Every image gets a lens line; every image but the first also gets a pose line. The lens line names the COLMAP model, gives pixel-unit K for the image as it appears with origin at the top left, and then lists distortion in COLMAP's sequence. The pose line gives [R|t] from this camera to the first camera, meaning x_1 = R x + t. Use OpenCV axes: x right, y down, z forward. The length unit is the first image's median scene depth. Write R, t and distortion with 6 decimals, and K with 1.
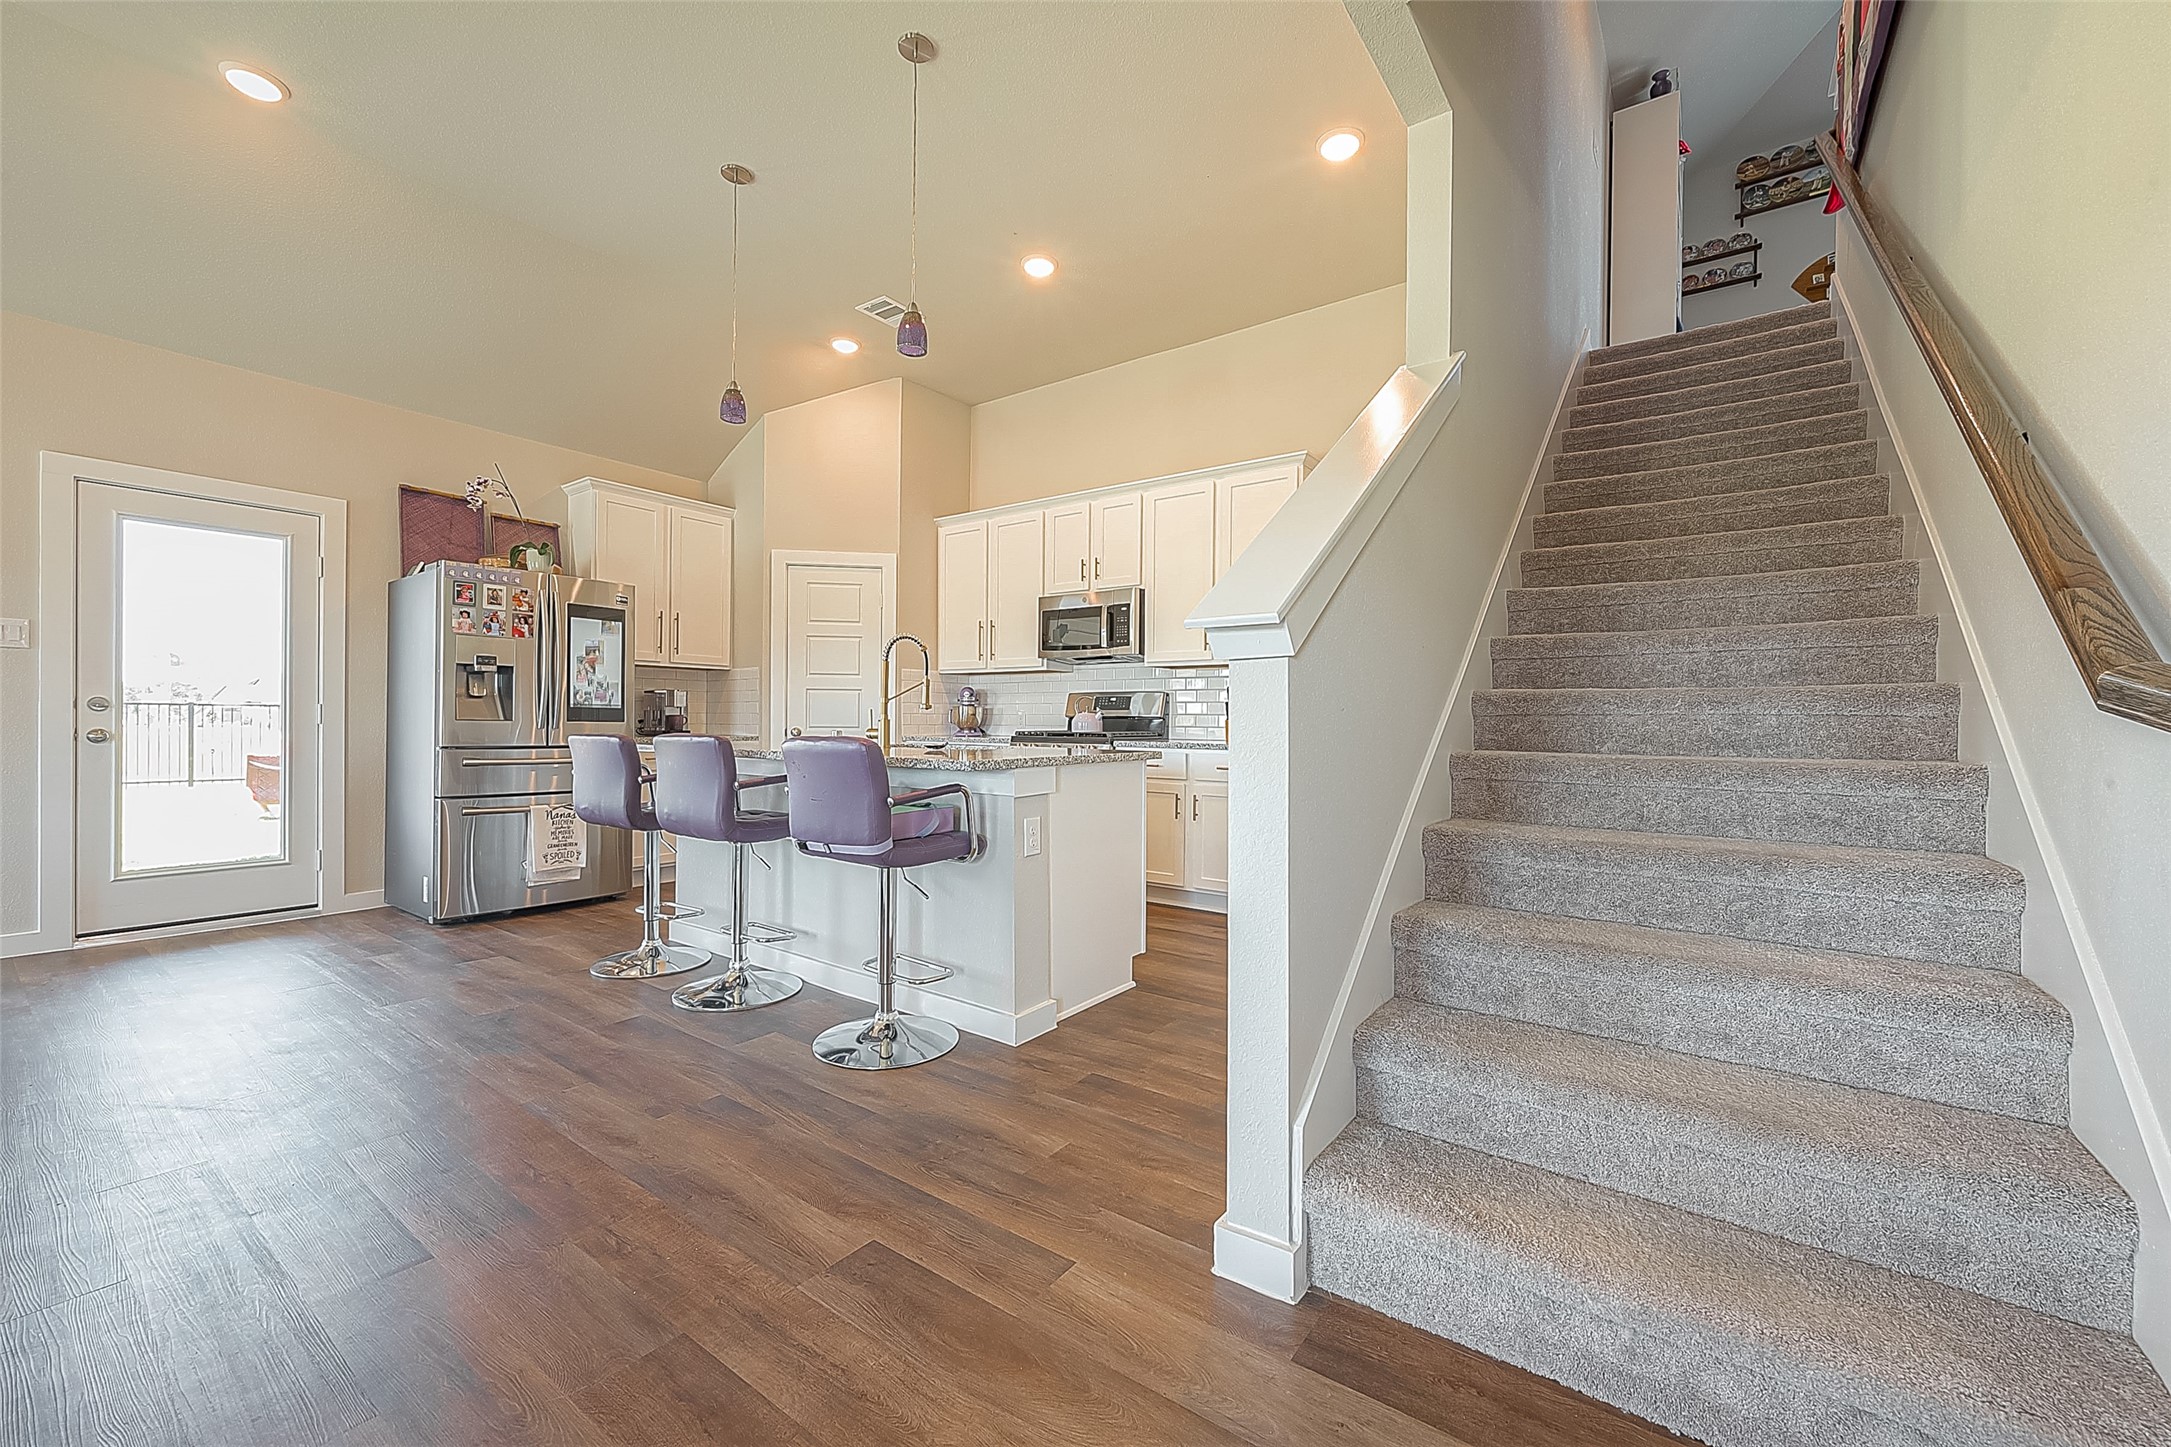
lens RADIAL K [[885.5, 0, 1085.5], [0, 885.5, 723.5], [0, 0, 1]] dist [0.016235, -0.000077]
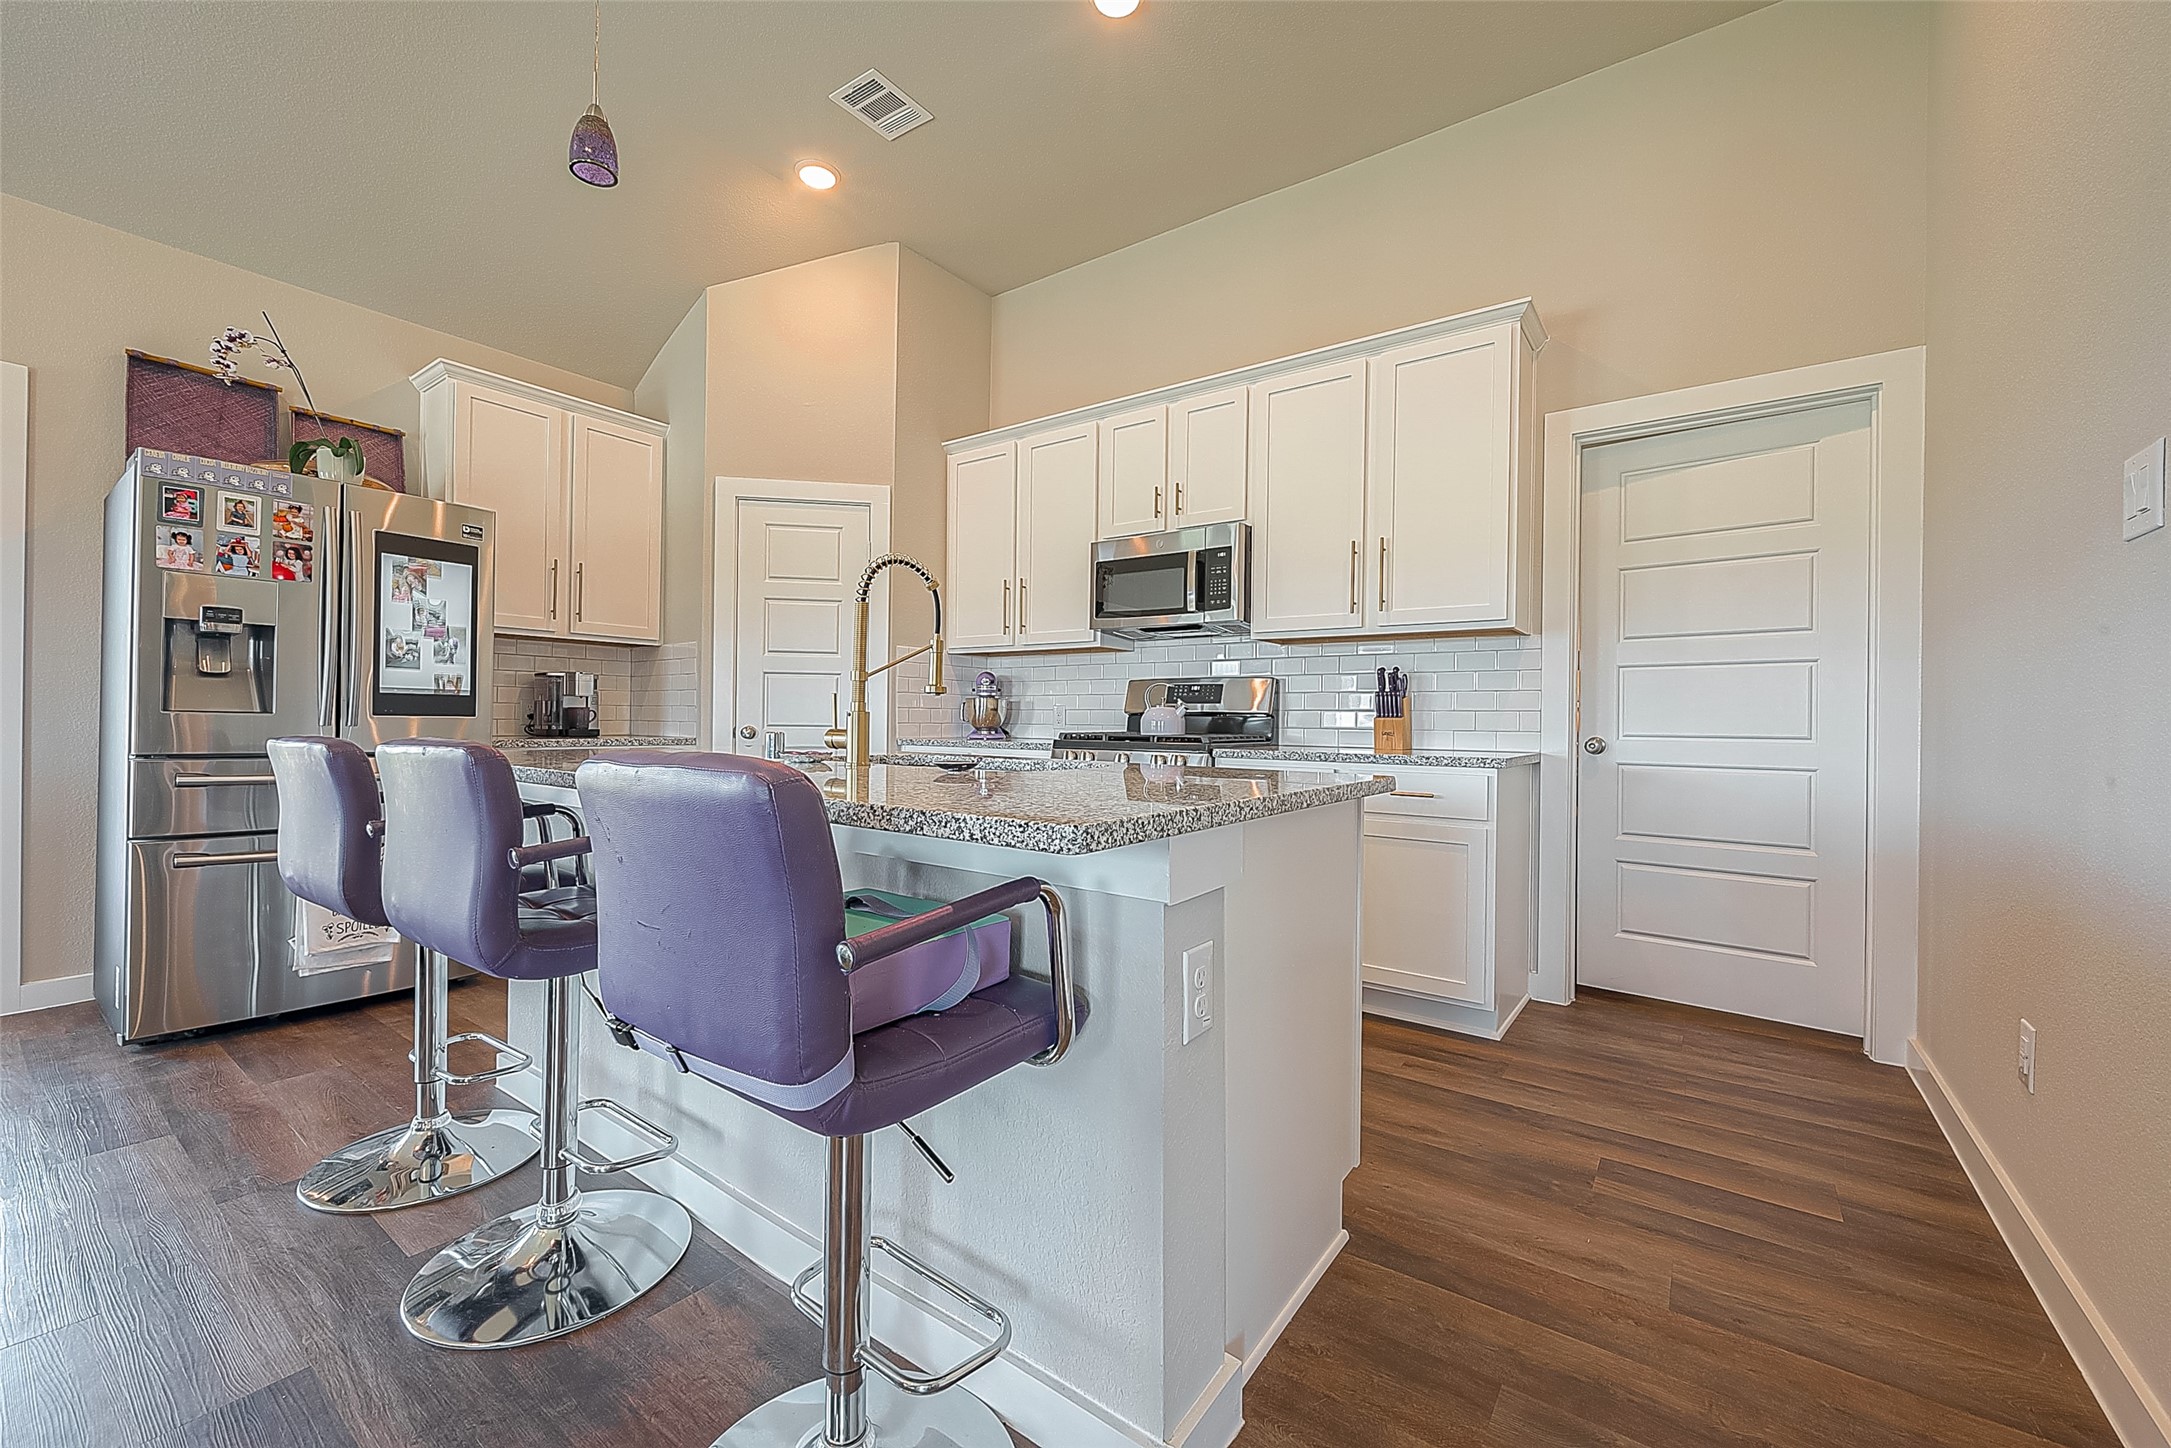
lens RADIAL K [[854.7, 0, 1085.5], [0, 854.7, 724.0], [0, 0, 1]] dist [-0.001201, -0.000068]
pose [[0.999949, 0.004837, 0.008834, -0.066078], [-0.004847, 0.999988, 0.001096, 0.000974], [-0.008828, -0.001139, 0.999960, 0.336596]]
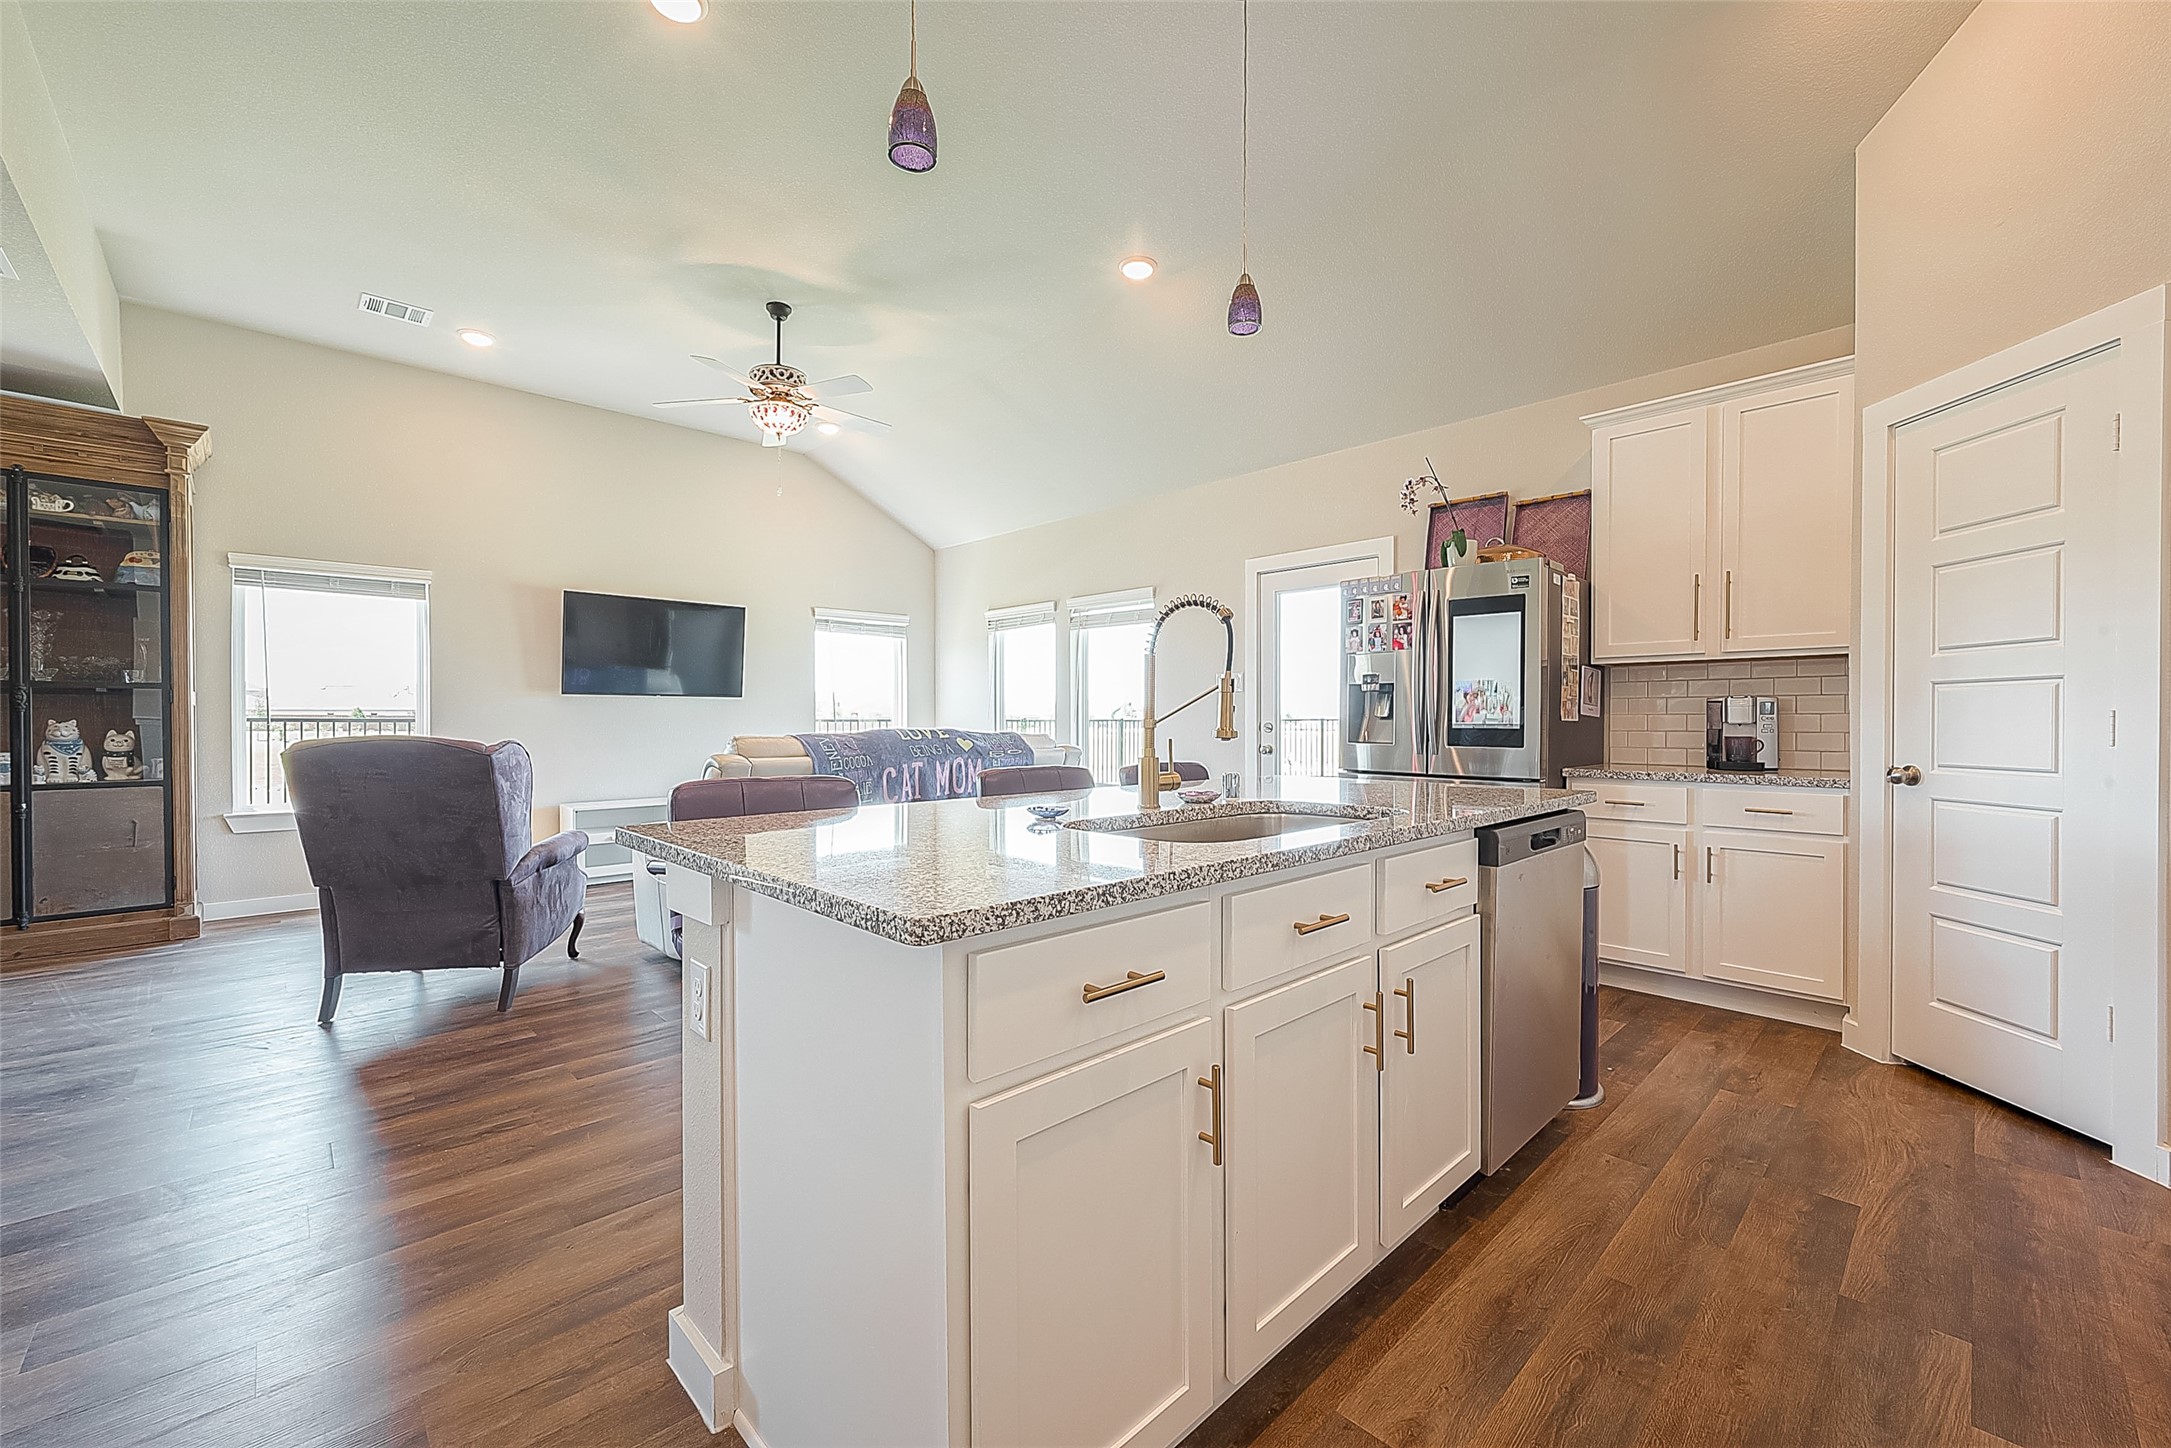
lens RADIAL K [[849.4, 0, 1085.5], [0, 849.4, 724.0], [0, 0, 1]] dist [0.000546, -0.000041]
pose [[-0.164172, -0.004826, -0.986420, 0.212048], [-0.003851, 0.999984, -0.004251, -0.015565], [0.986424, 0.003101, -0.164188, 0.709798]]
